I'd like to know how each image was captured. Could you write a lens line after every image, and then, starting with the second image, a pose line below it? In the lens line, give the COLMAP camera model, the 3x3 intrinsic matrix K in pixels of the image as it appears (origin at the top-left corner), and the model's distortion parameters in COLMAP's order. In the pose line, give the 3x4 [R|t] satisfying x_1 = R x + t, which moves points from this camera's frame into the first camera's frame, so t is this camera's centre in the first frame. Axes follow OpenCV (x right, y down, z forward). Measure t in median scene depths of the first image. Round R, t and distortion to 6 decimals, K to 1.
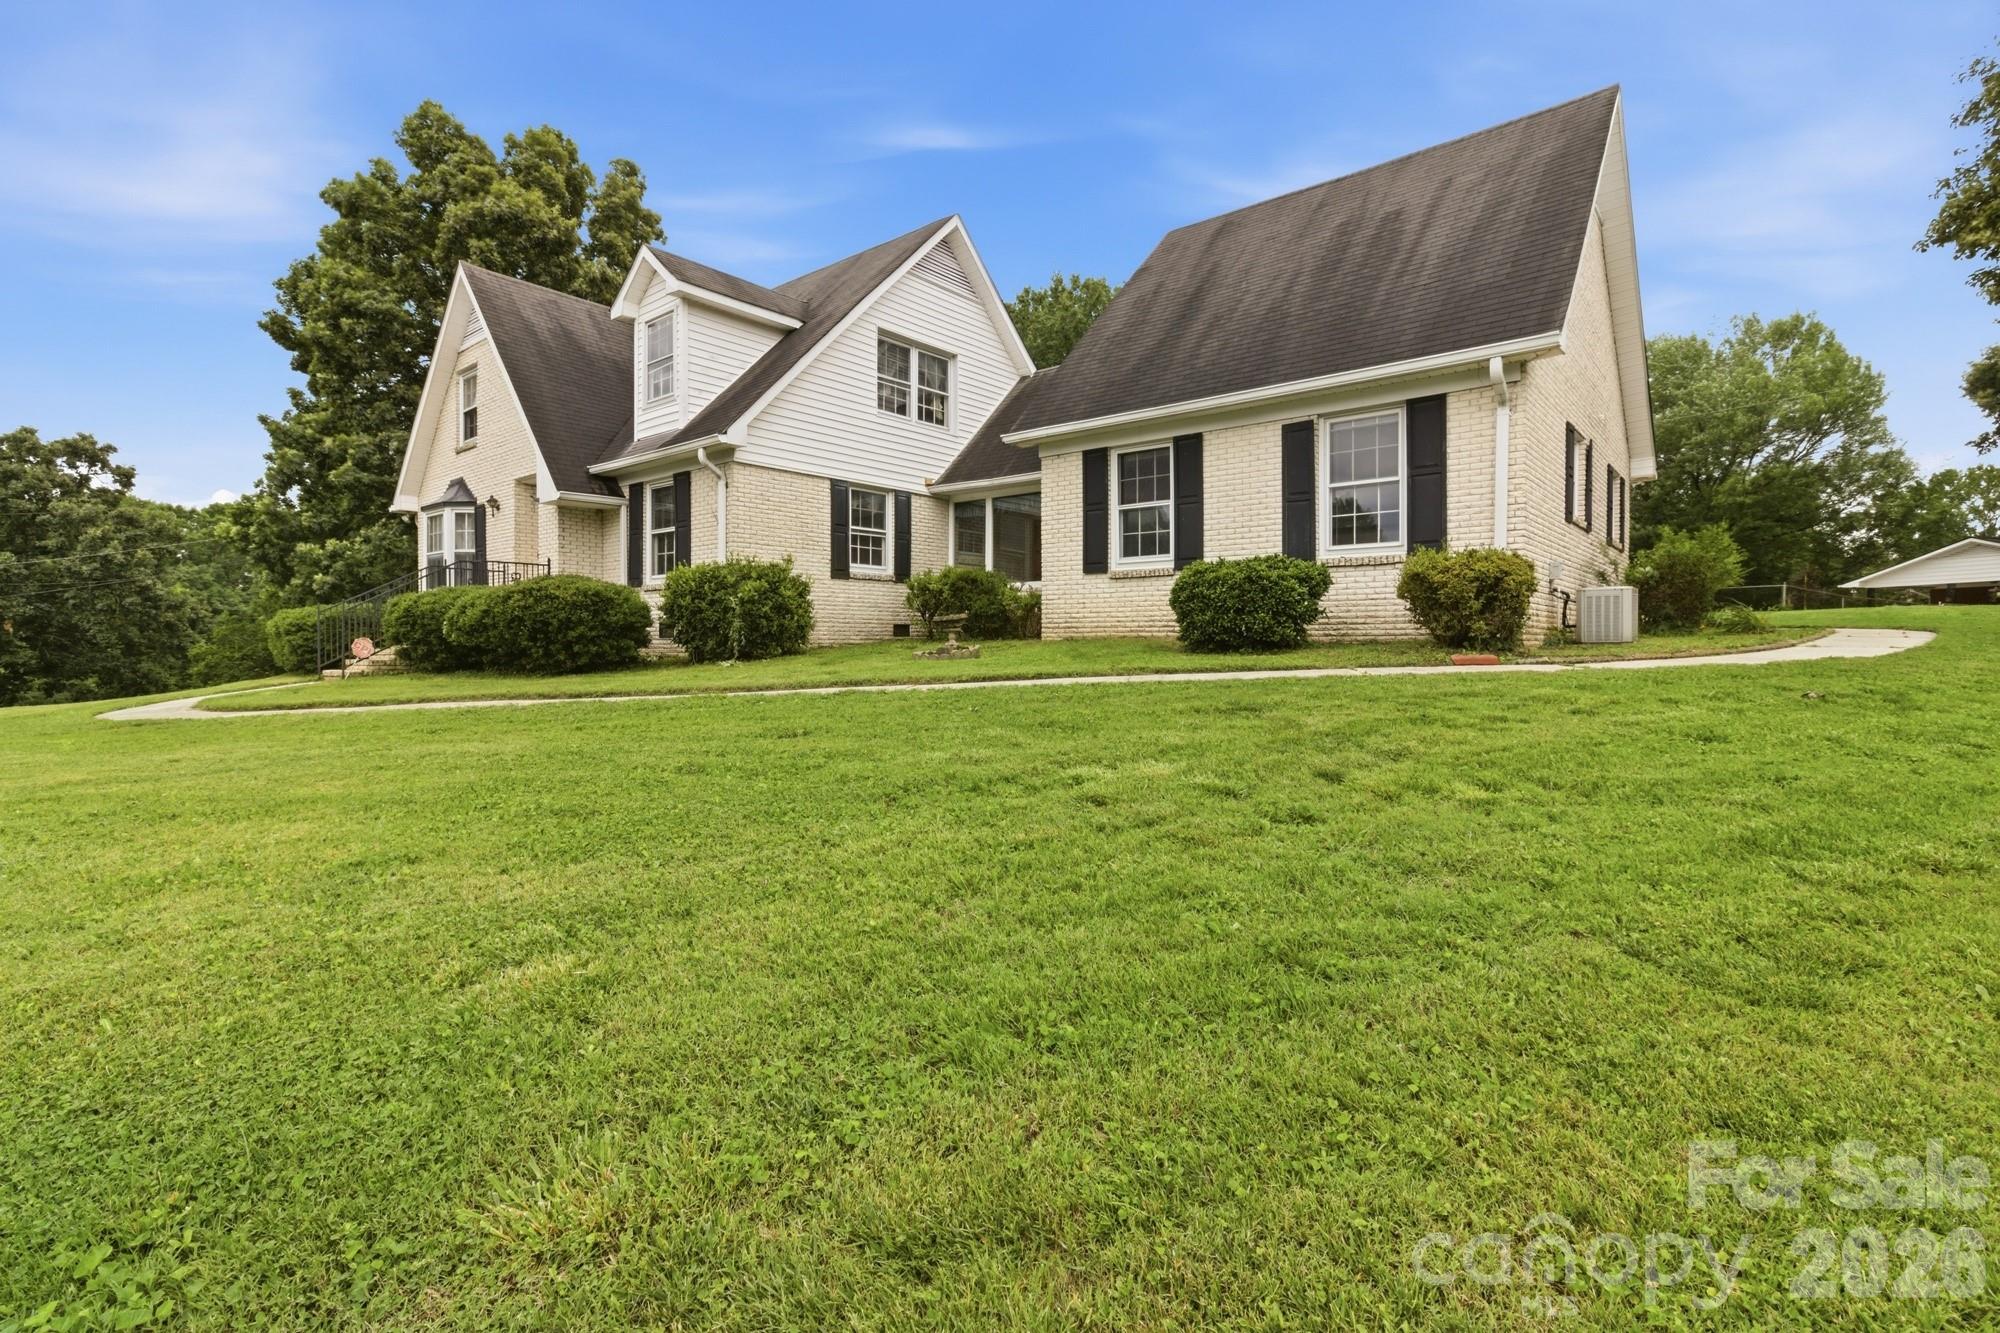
lens RADIAL K [[951.3, 0, 992.0], [0, 951.3, 658.8], [0, 0, 1]] dist [-0.002334, 0.005303]
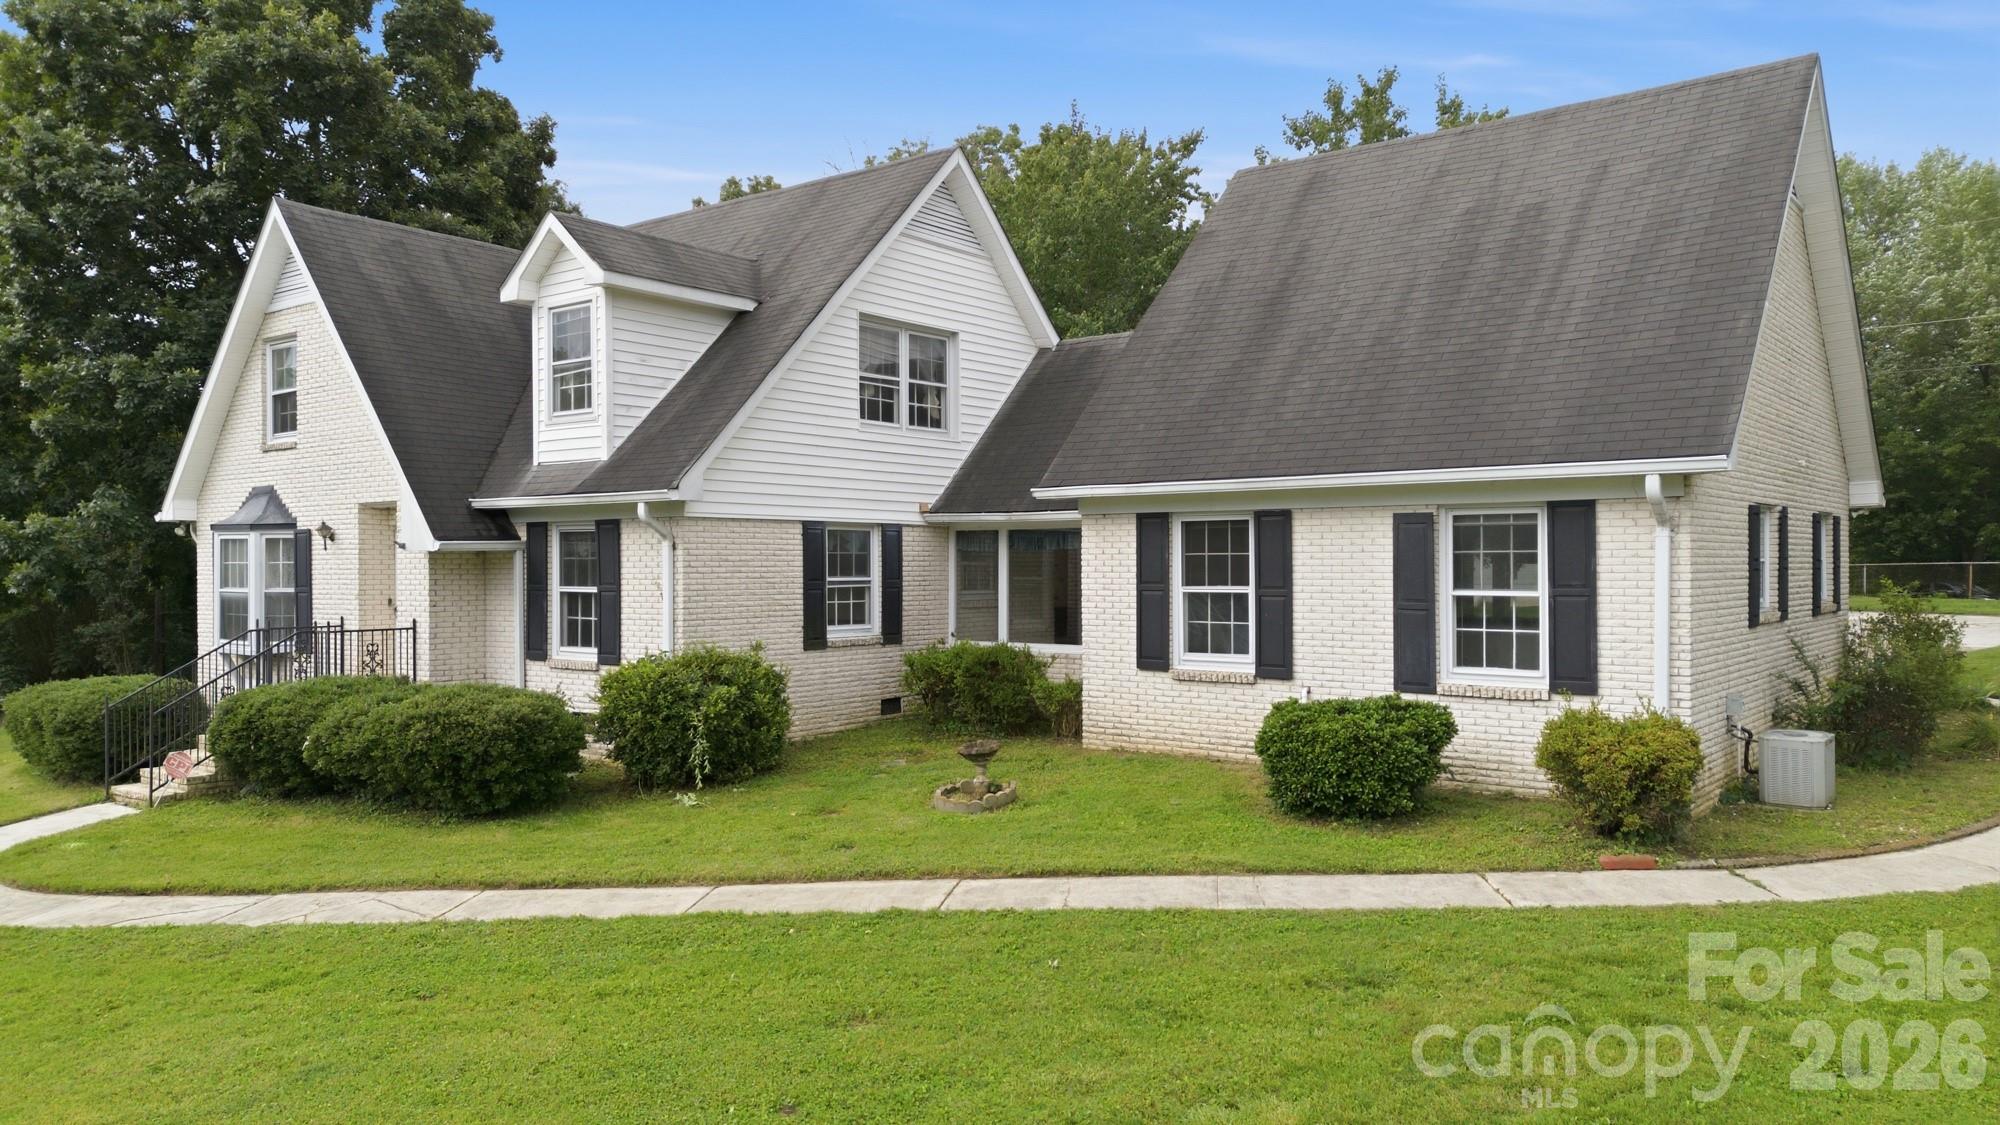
lens RADIAL K [[1426.9, 0, 991.7], [0, 1426.9, 574.5], [0, 0, 1]] dist [0.073141, -0.045315]
pose [[0.999504, -0.005101, 0.031090, -0.059823], [0.005263, 0.999973, -0.005144, -0.157336], [-0.031063, 0.005305, 0.999503, -0.167988]]
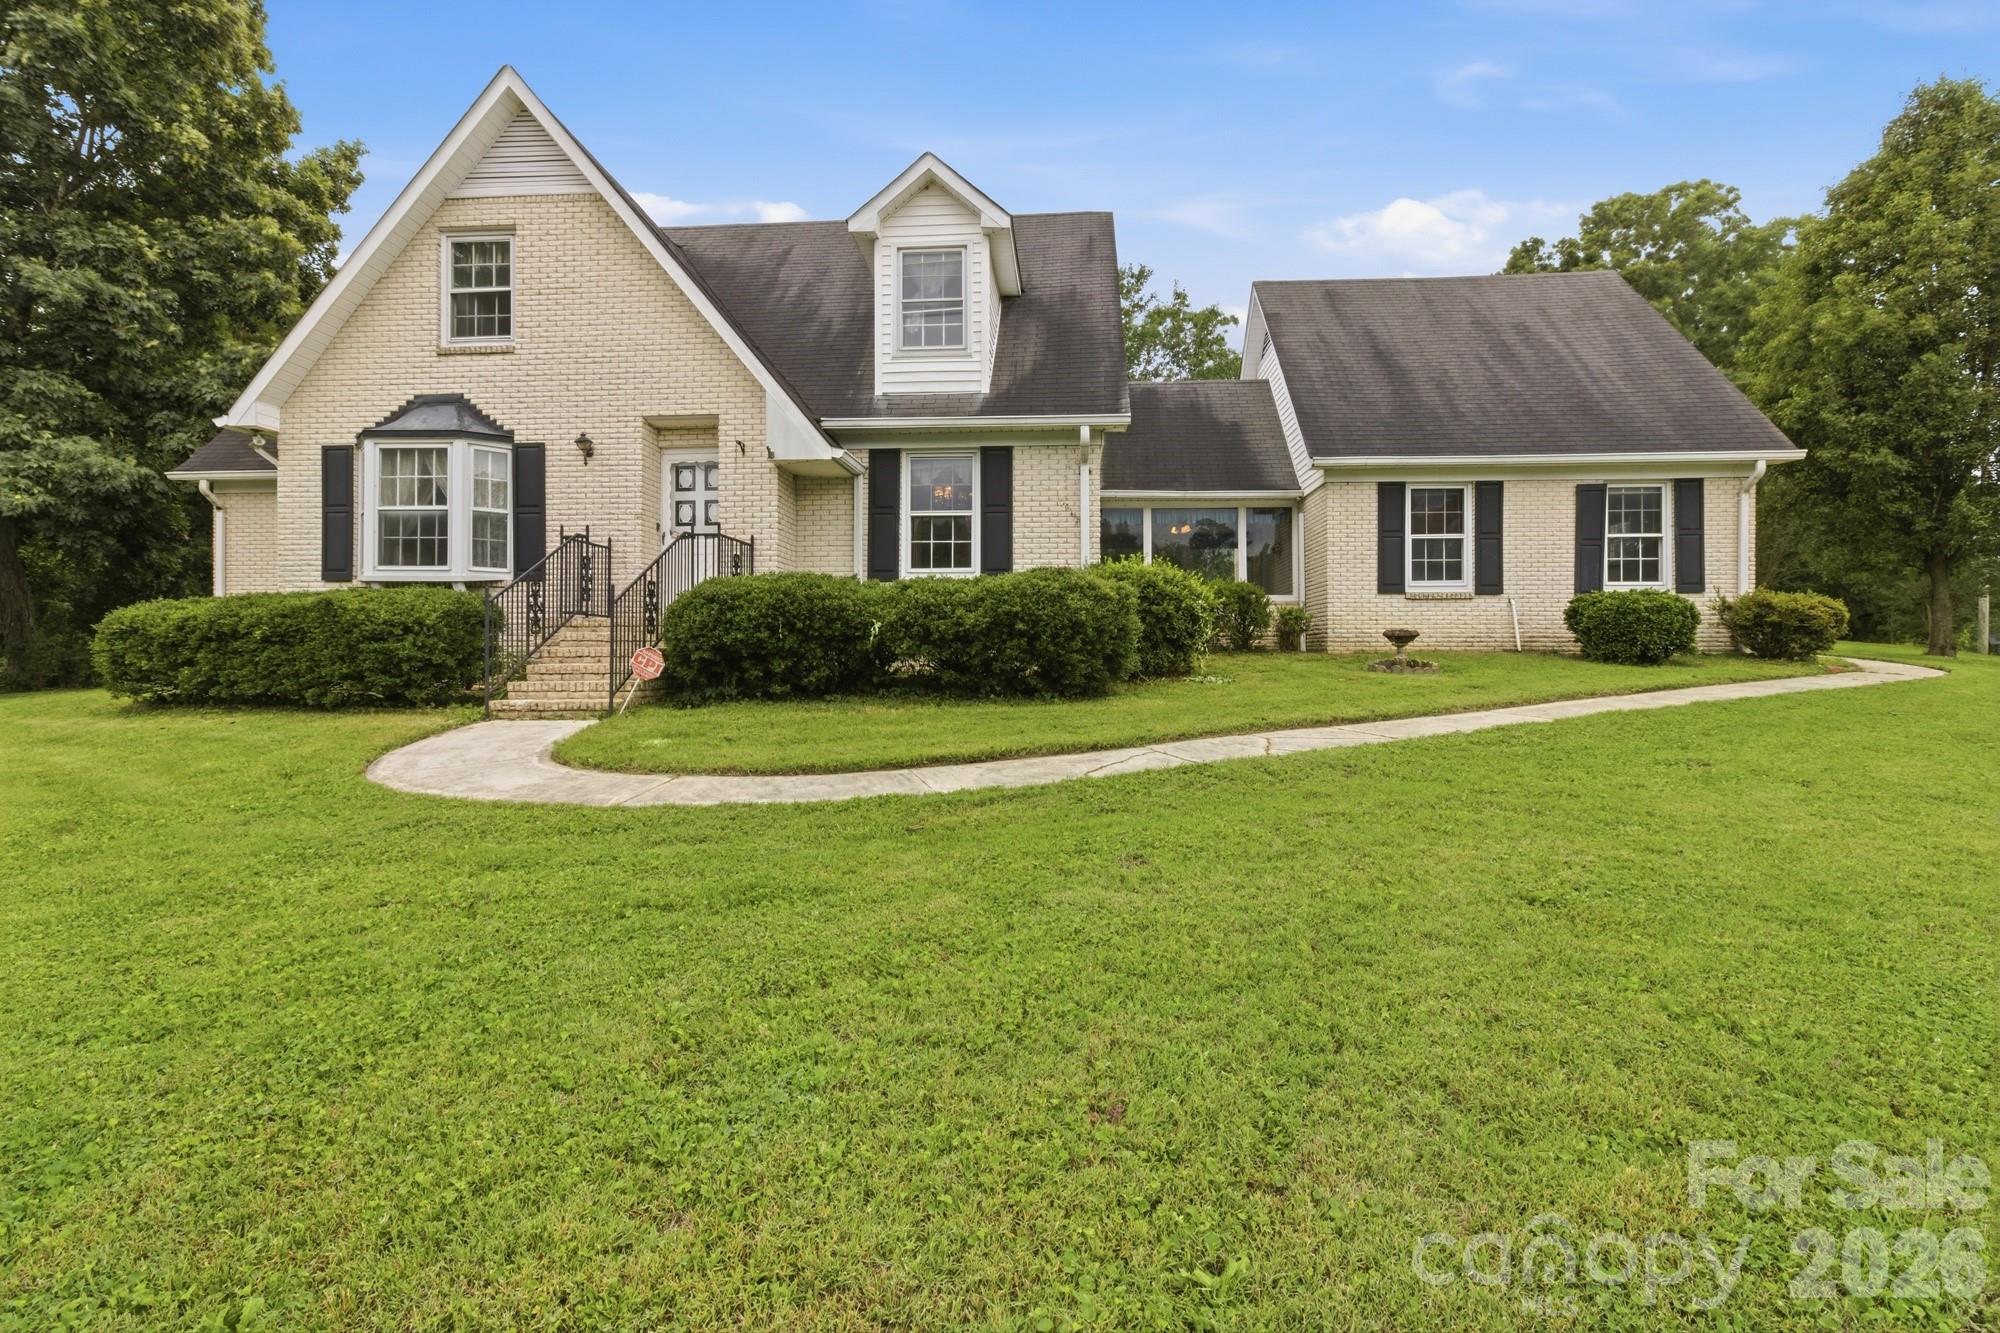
lens RADIAL K [[951.3, 0, 1000.6], [0, 951.3, 670.6], [0, 0, 1]] dist [-0.002334, 0.005303]
pose [[0.800930, -0.005538, 0.598733, -0.890674], [0.008068, 0.999966, -0.001542, -0.001386], [-0.598704, 0.006066, 0.800948, 0.369233]]
